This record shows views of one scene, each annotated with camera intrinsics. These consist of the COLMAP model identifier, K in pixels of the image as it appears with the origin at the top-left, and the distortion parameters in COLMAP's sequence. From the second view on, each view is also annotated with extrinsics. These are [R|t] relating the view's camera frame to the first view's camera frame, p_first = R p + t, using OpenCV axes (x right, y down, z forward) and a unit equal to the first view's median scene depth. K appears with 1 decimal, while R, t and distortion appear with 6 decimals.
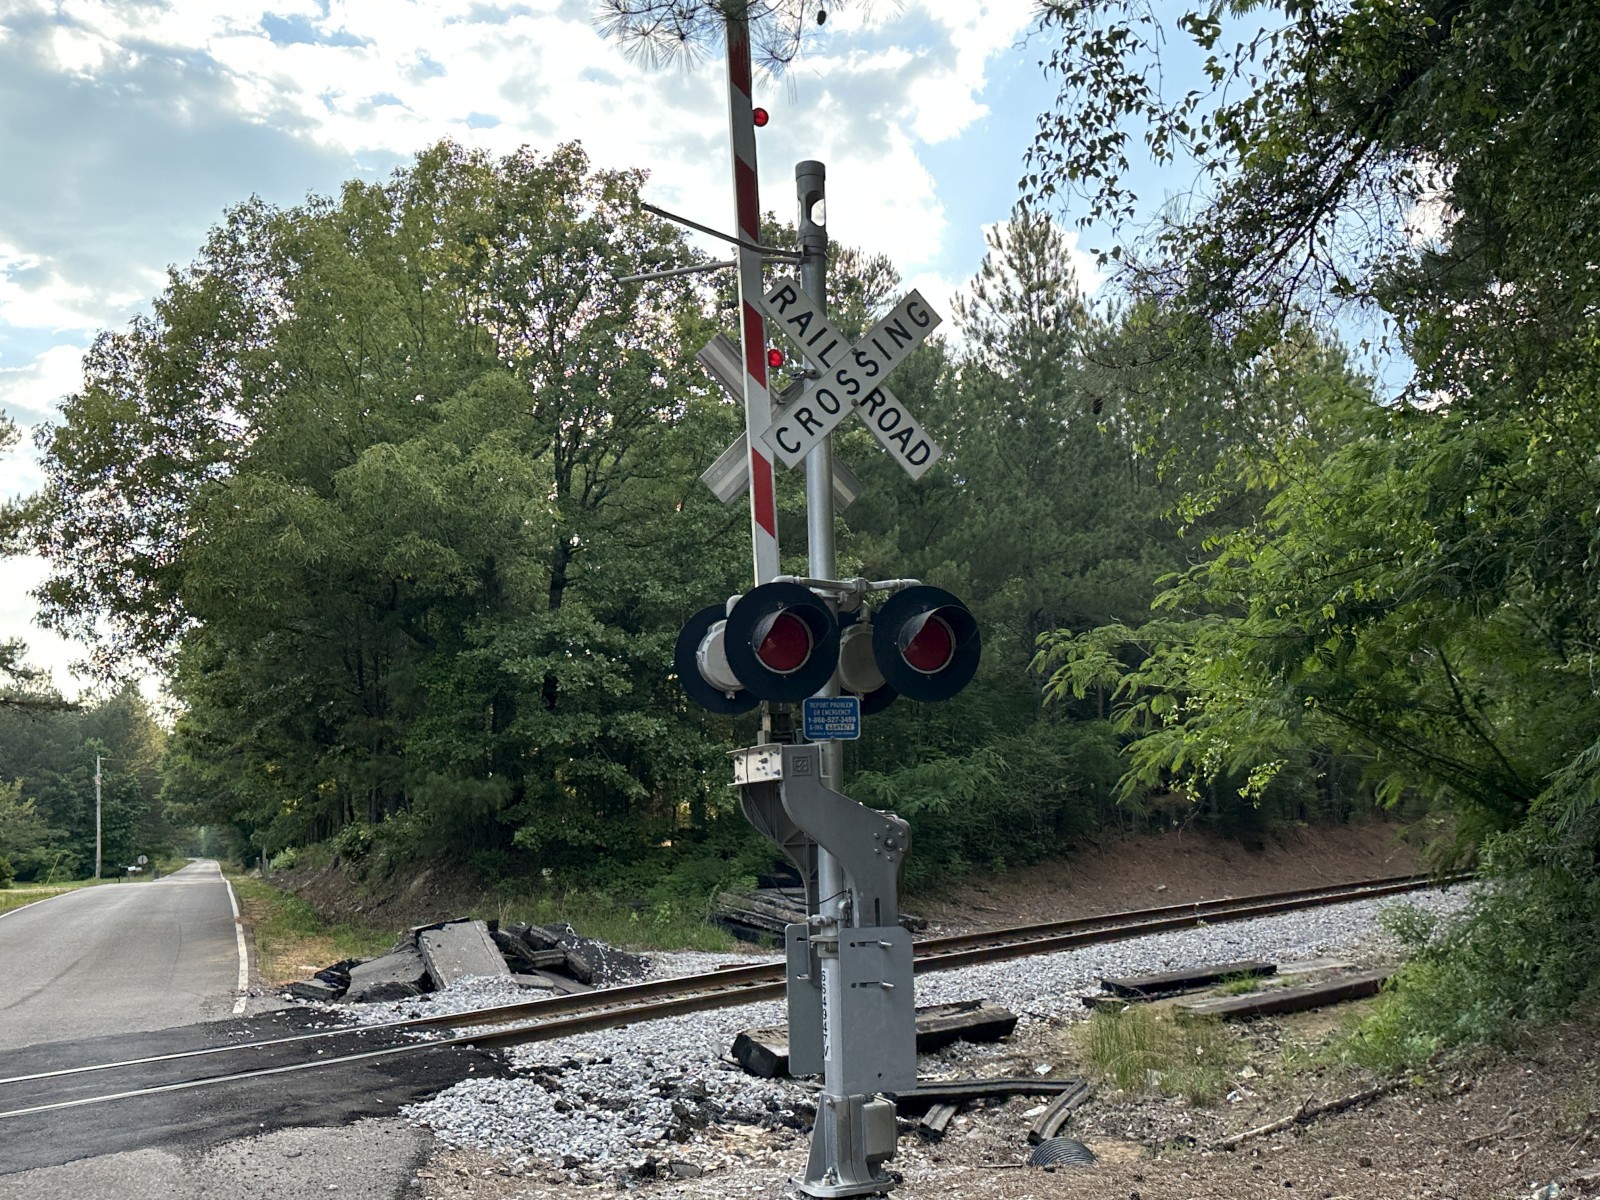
lens RADIAL K [[1533.2, 0, 793.9], [0, 1533.2, 591.8], [0, 0, 1]] dist [0.209096, -0.487410]
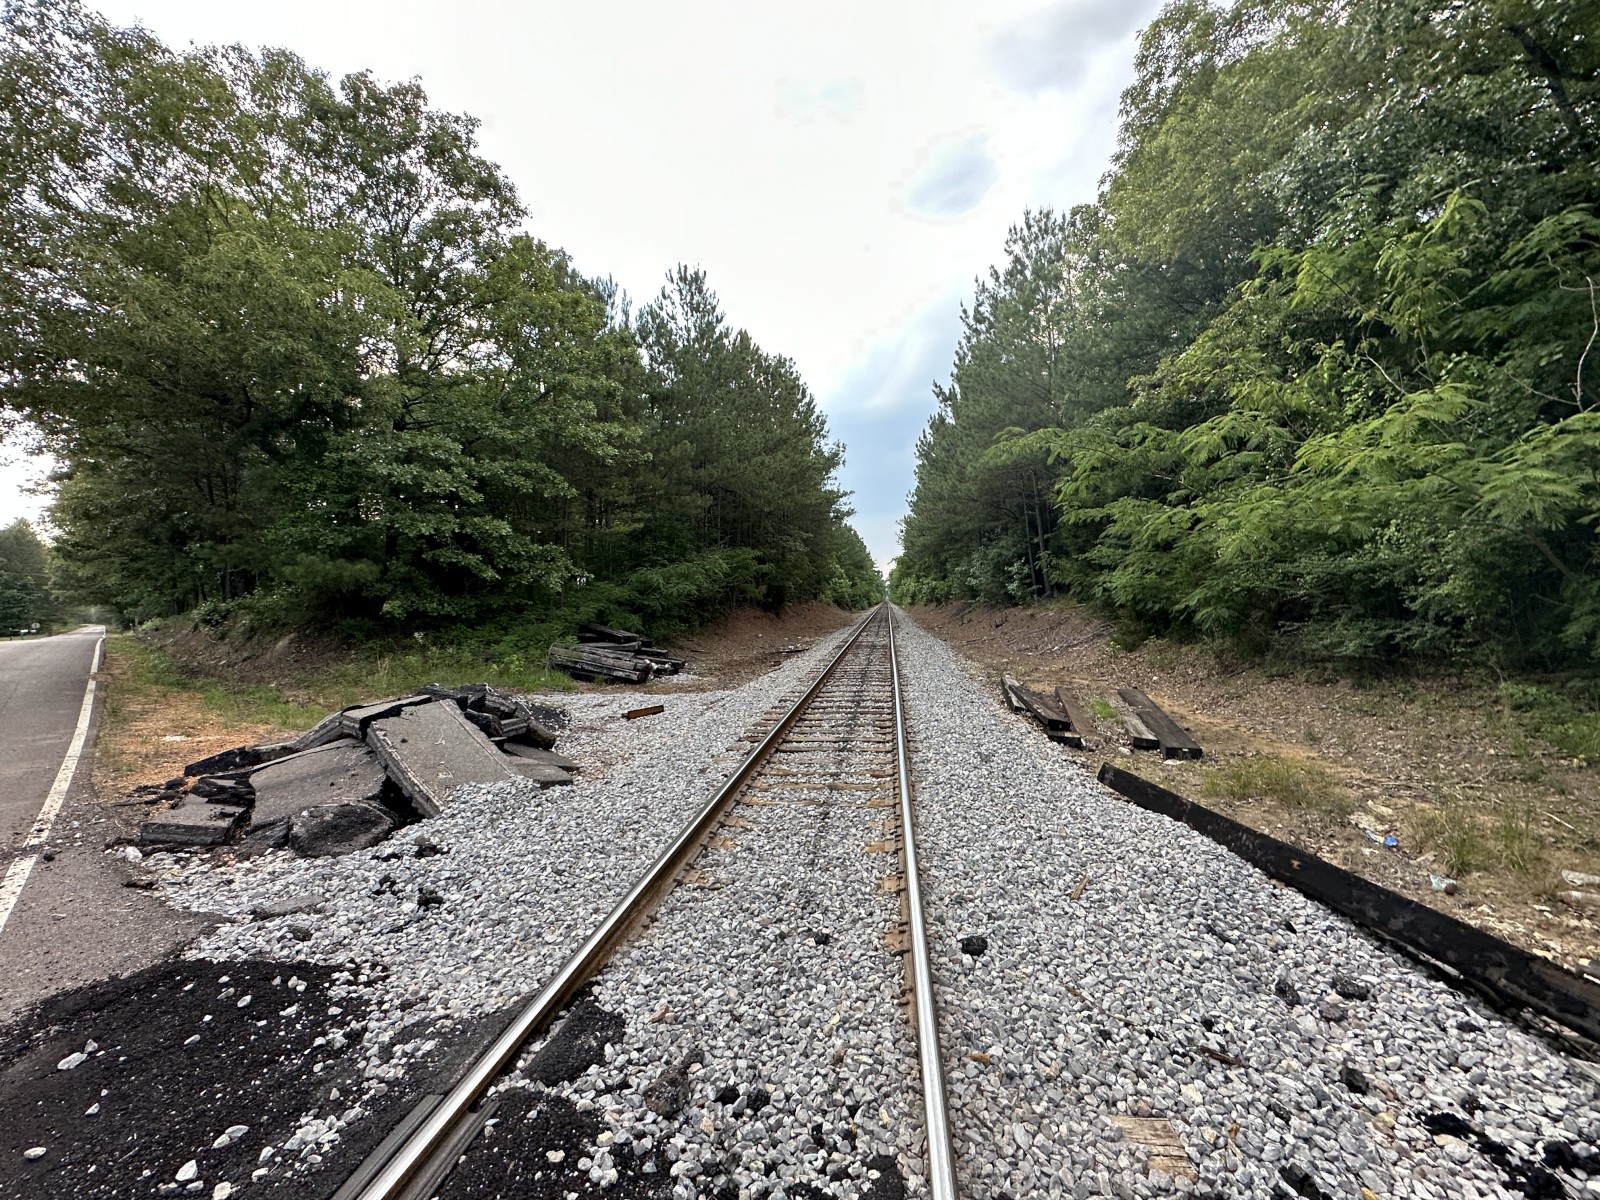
lens RADIAL K [[644.1, 0, 800.0], [0, 644.1, 600.0], [0, 0, 1]] dist [0.001547, 0.000337]
pose [[0.889171, 0.006234, 0.457533, -0.123476], [-0.068932, 0.990321, 0.120468, 0.067846], [-0.452353, -0.138655, 0.880994, 0.400783]]
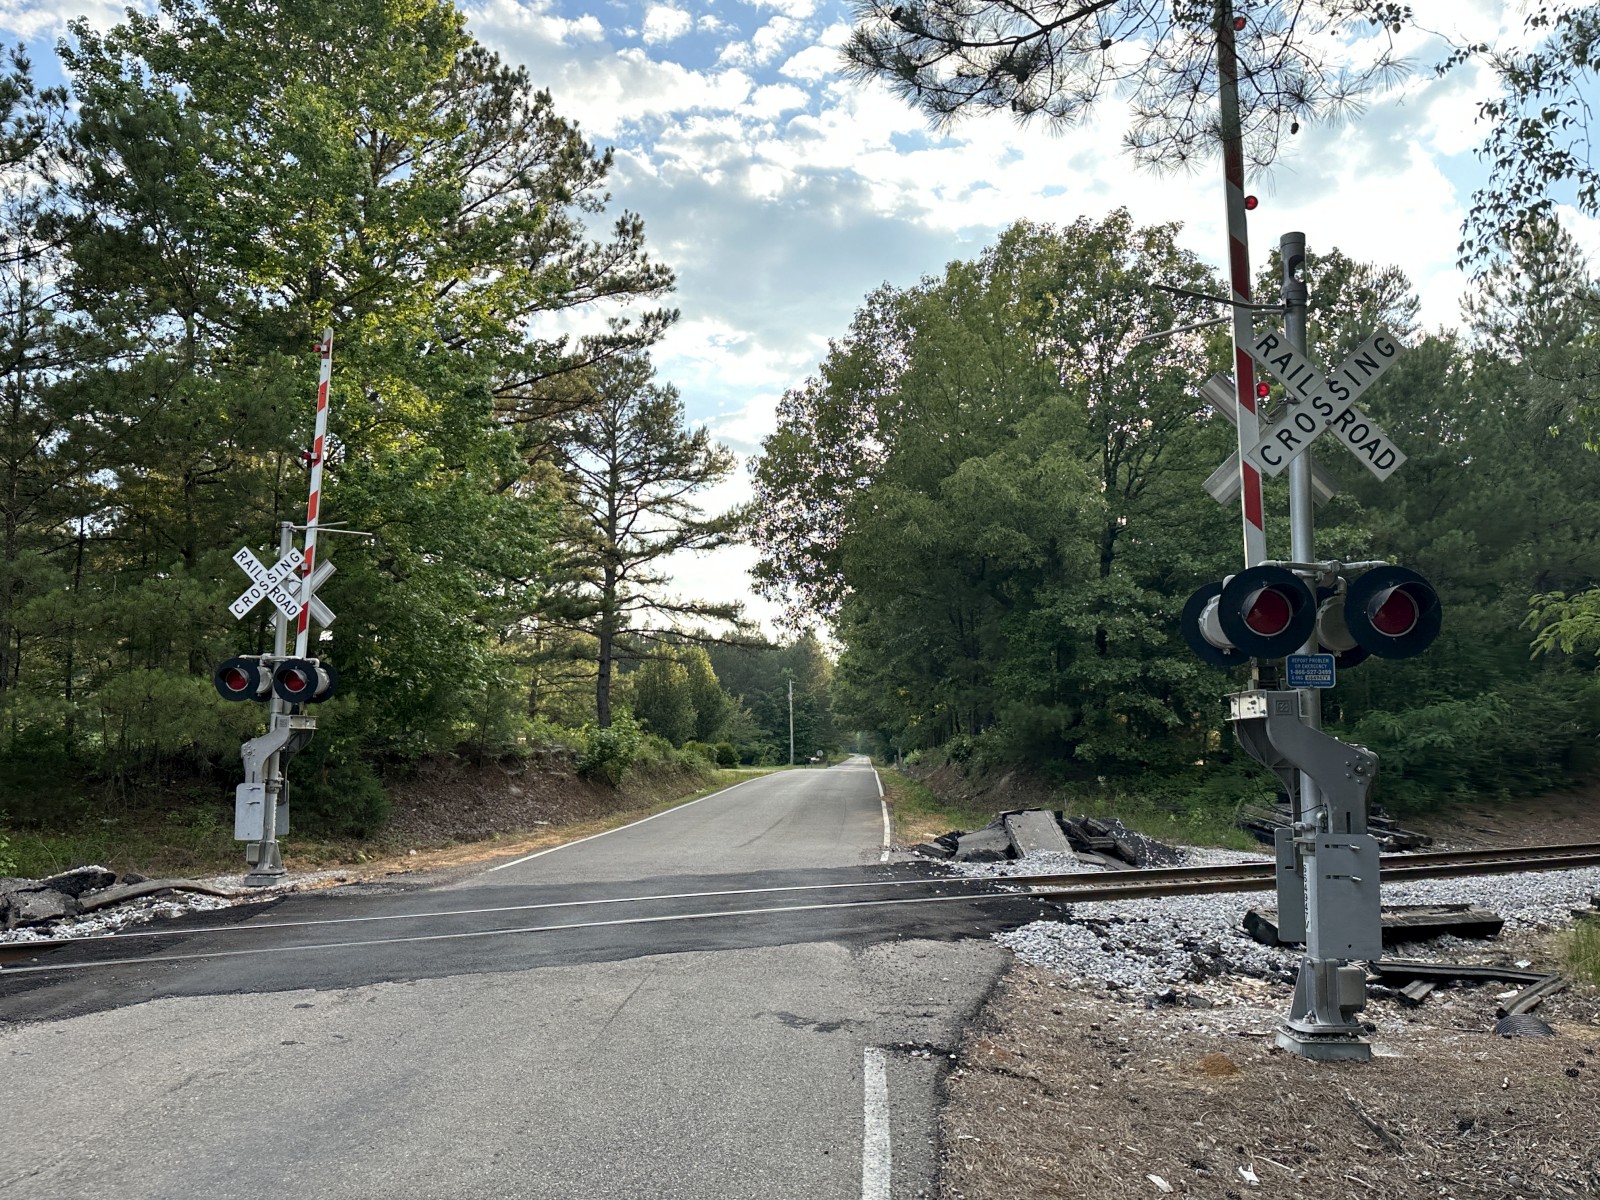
lens RADIAL K [[1184.6, 0, 800.0], [0, 1184.6, 600.0], [0, 0, 1]] dist [0.073086, -0.112968]
pose [[0.917971, -0.007102, -0.396584, 0.007013], [0.019788, 0.999415, 0.027904, -0.003010], [0.396153, -0.033463, 0.917574, -0.018391]]
